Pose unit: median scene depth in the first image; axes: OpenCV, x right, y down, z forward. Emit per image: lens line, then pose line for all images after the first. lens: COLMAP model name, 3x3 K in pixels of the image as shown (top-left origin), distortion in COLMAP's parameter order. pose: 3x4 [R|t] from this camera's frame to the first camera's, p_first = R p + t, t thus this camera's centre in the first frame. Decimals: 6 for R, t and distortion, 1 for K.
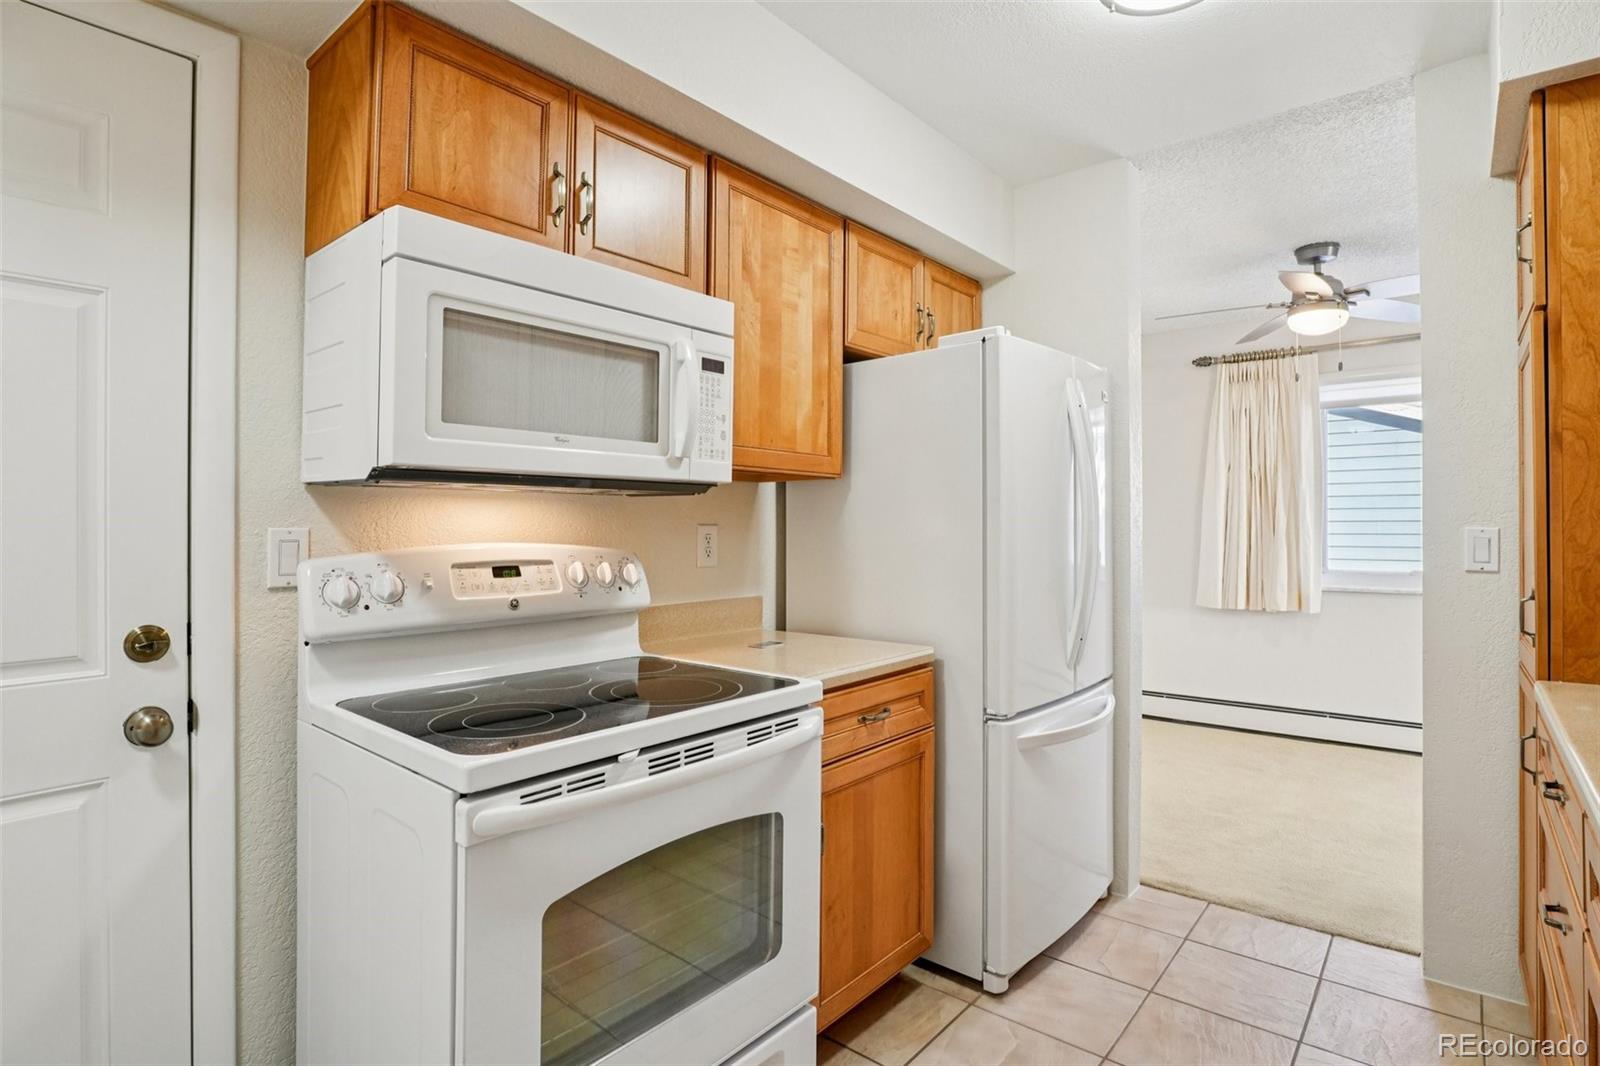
lens RADIAL K [[791.6, 0, 797.1], [0, 791.6, 526.9], [0, 0, 1]] dist [-0.041013, 0.009450]
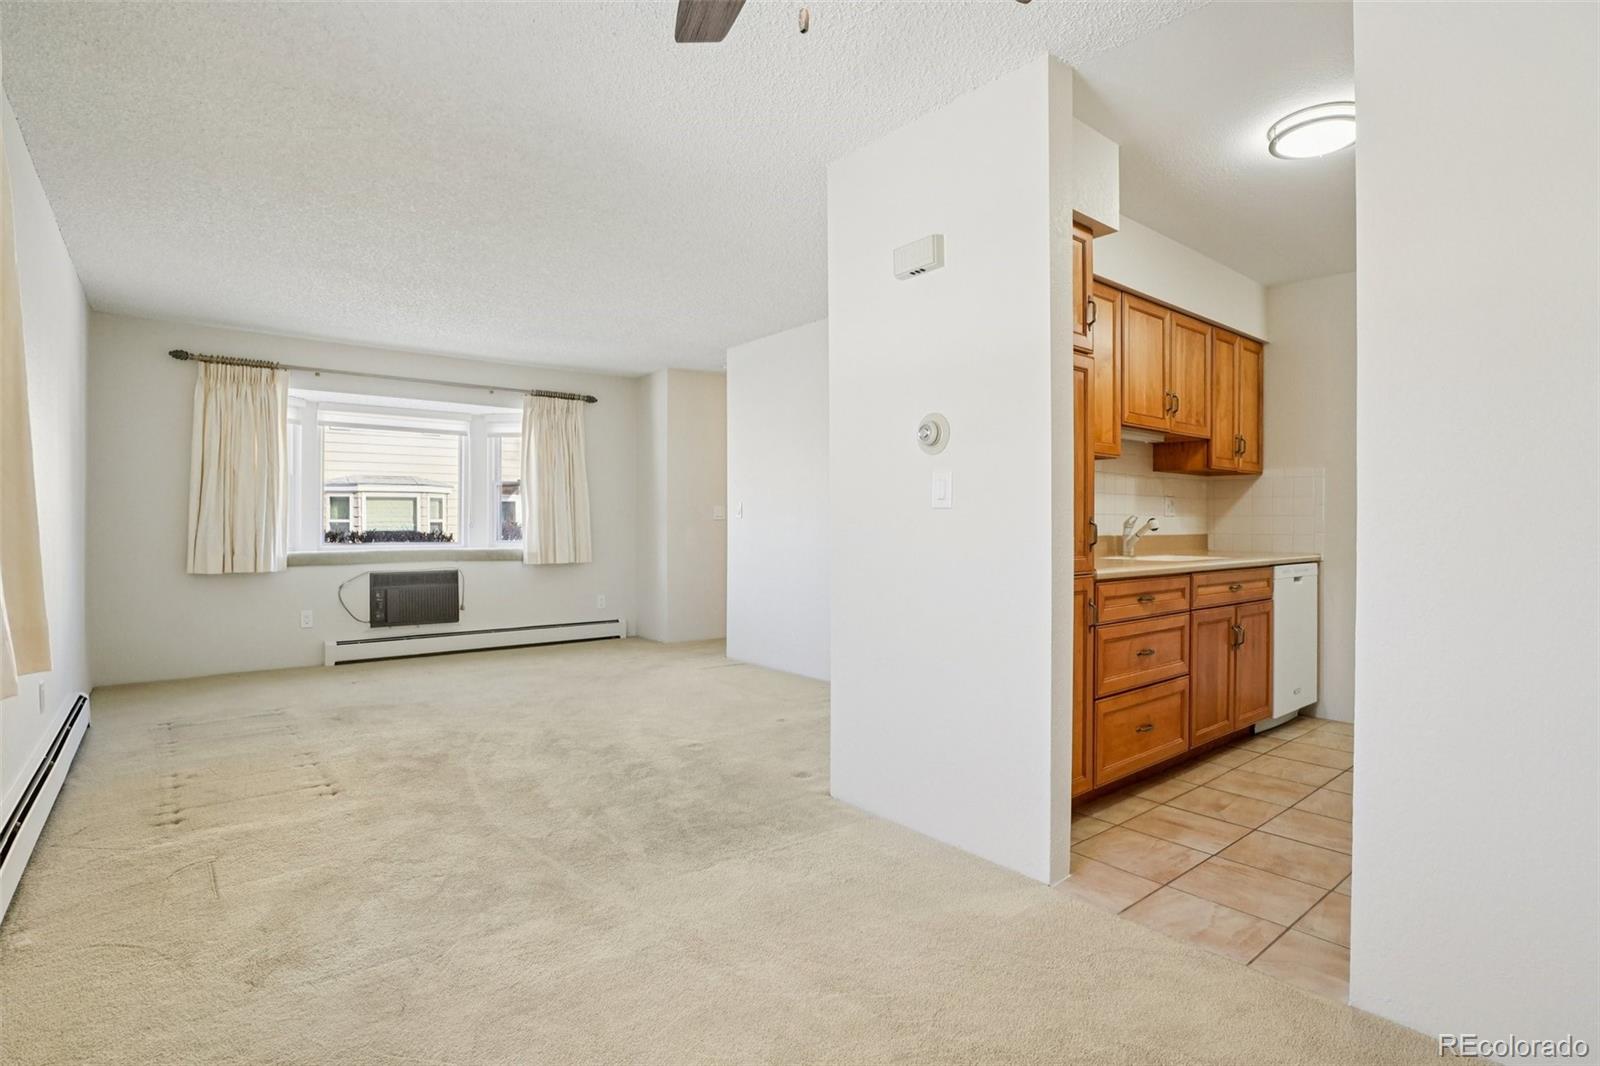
lens RADIAL K [[791.6, 0, 797.2], [0, 791.6, 530.2], [0, 0, 1]] dist [-0.041013, 0.009450]
pose [[-0.983861, -0.000507, 0.178935, 1.247303], [0.000513, 0.999984, 0.005654, 0.093863], [-0.178935, 0.005654, -0.983845, 2.737533]]
